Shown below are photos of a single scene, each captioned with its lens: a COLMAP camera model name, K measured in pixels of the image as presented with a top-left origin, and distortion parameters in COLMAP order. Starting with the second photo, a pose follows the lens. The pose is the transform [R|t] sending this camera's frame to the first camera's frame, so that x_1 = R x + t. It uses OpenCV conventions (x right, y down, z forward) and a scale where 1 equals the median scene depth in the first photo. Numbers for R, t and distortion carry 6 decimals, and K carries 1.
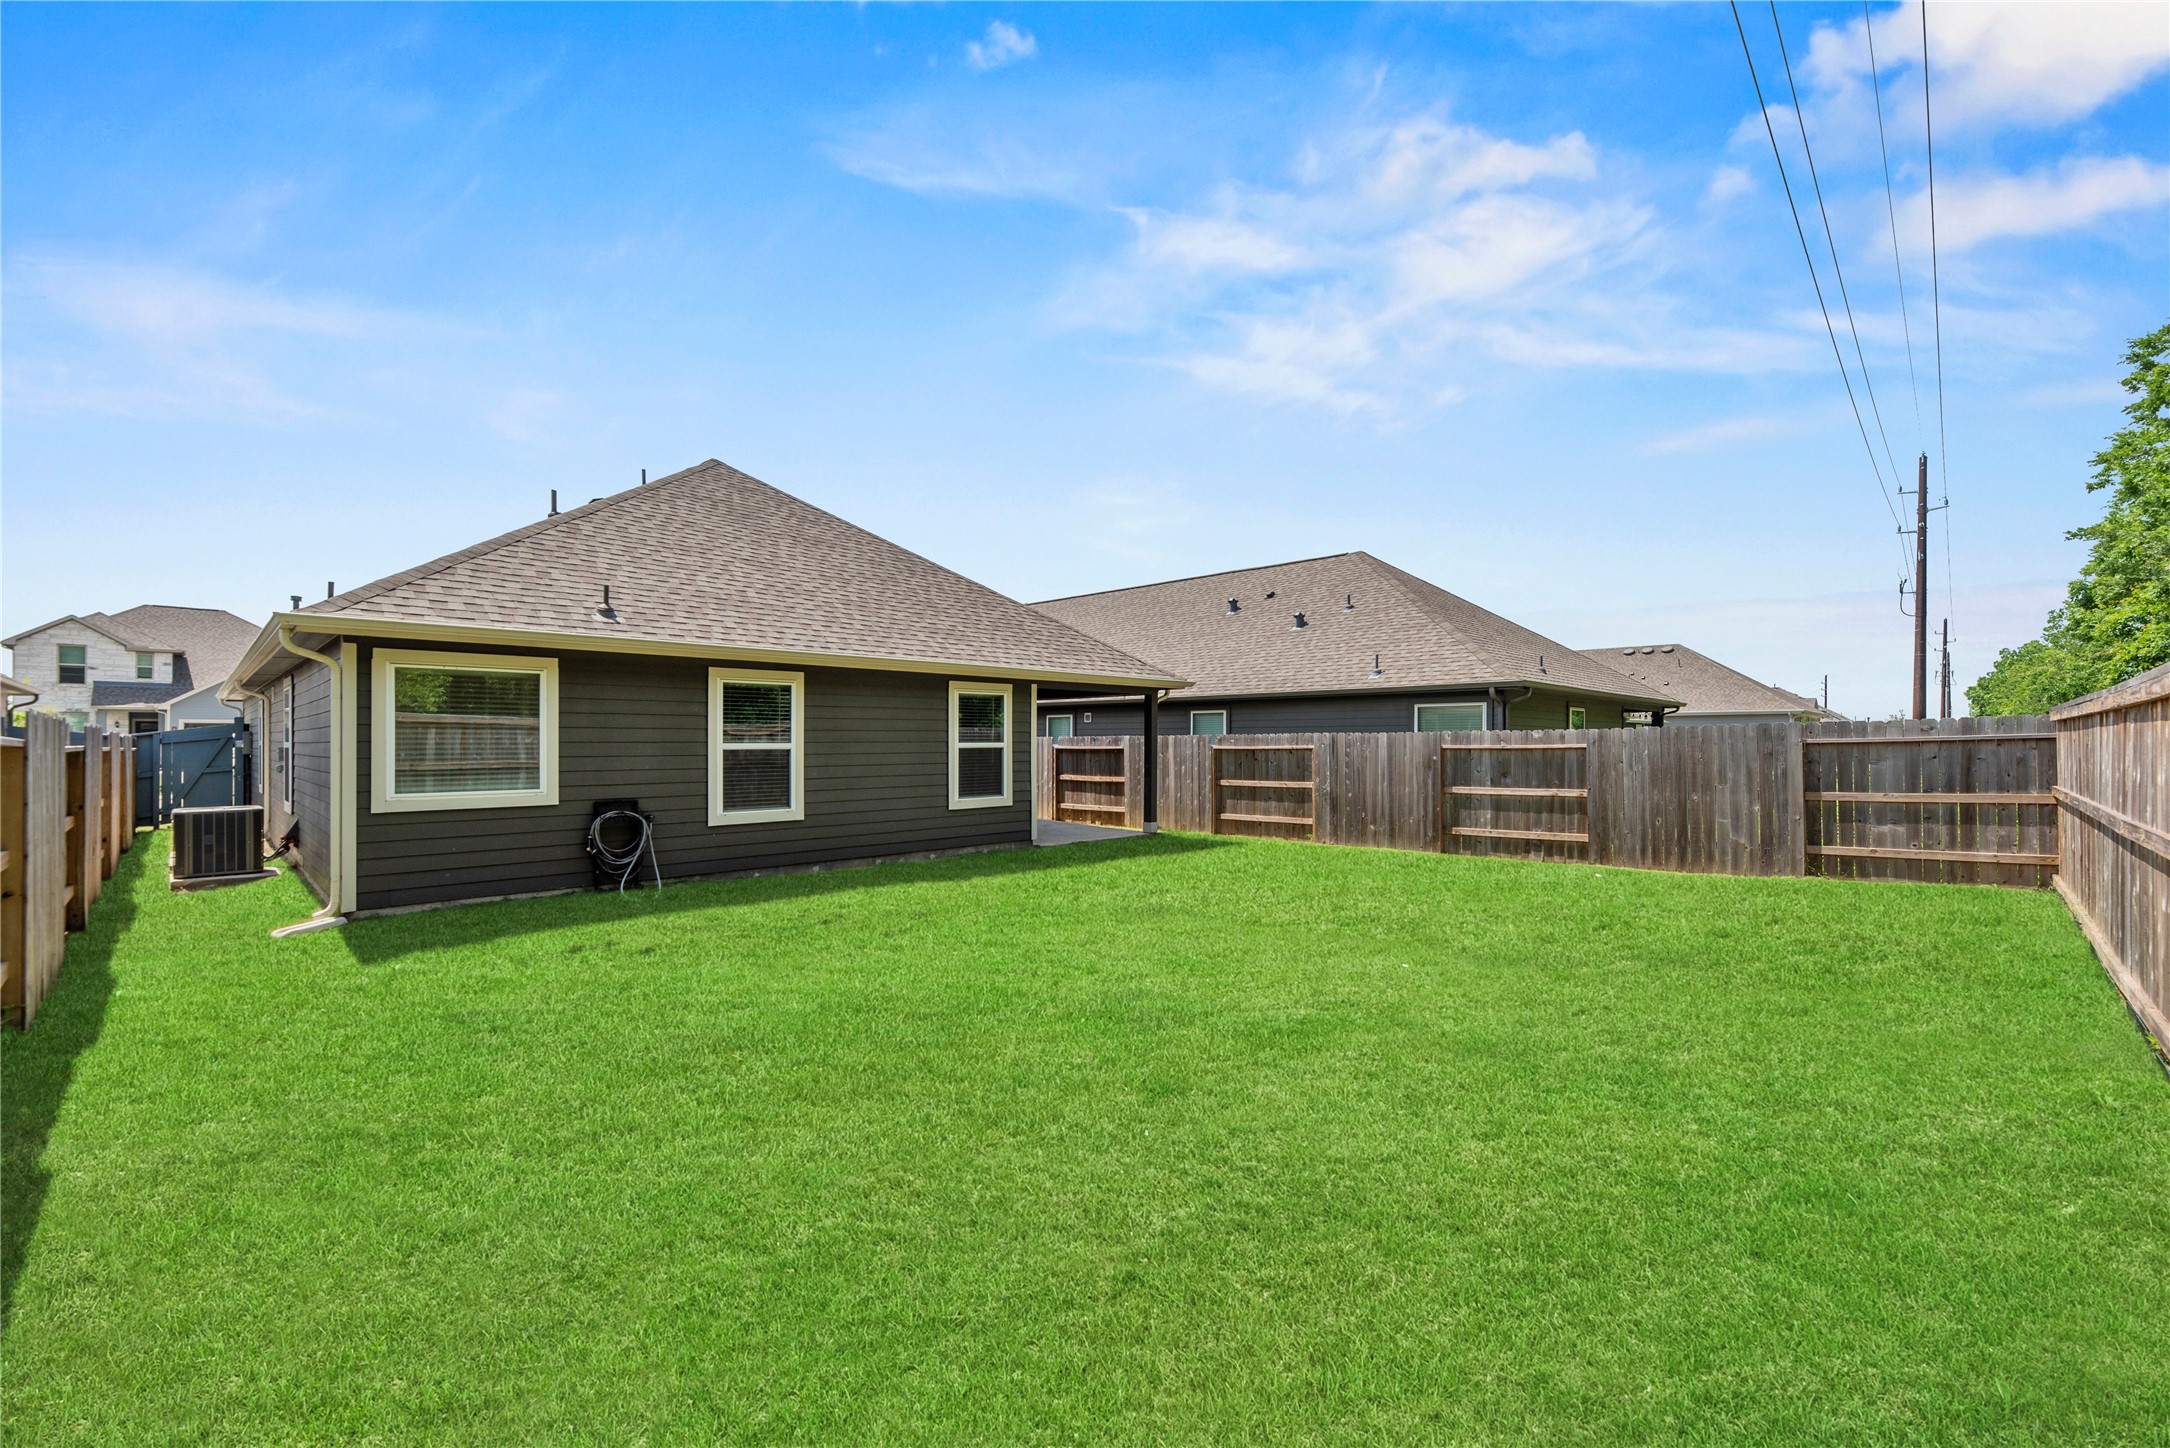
lens RADIAL K [[884.5, 0, 1107.5], [0, 884.5, 726.4], [0, 0, 1]] dist [0.000590, -0.000071]
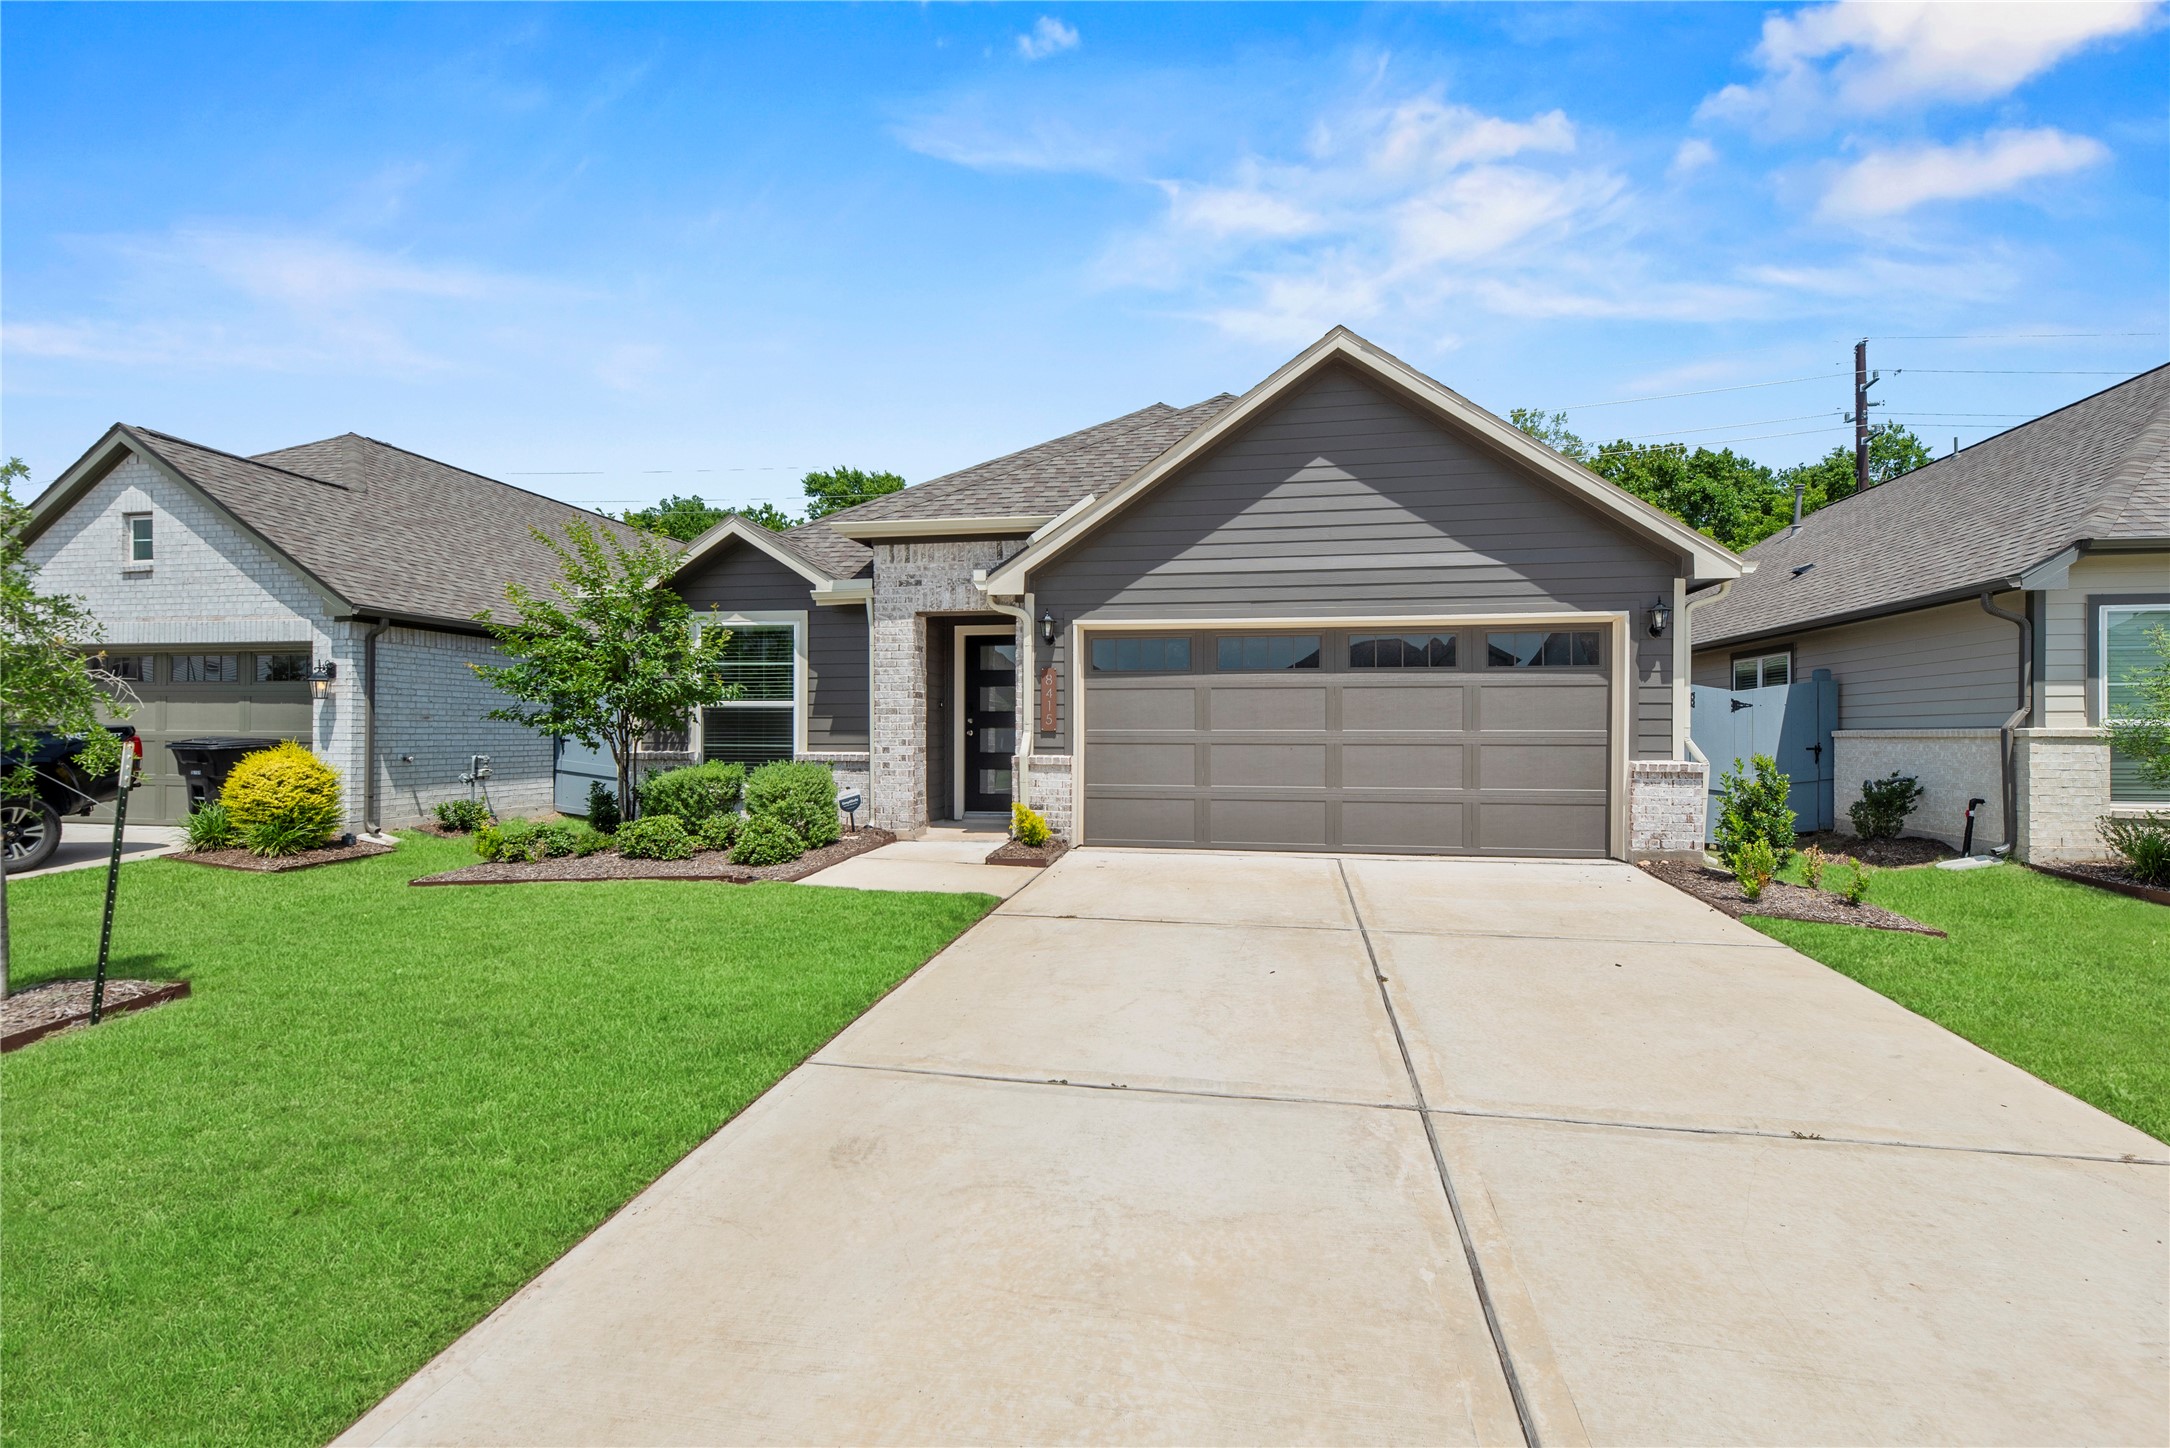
lens RADIAL K [[995.7, 0, 1076.7], [0, 995.7, 804.7], [0, 0, 1]] dist [-0.000027, 0.000360]
pose [[0.999962, -0.008601, 0.001525, -0.093629], [0.008607, 0.999955, -0.004095, 0.214438], [-0.001490, 0.004108, 0.999990, -0.266857]]
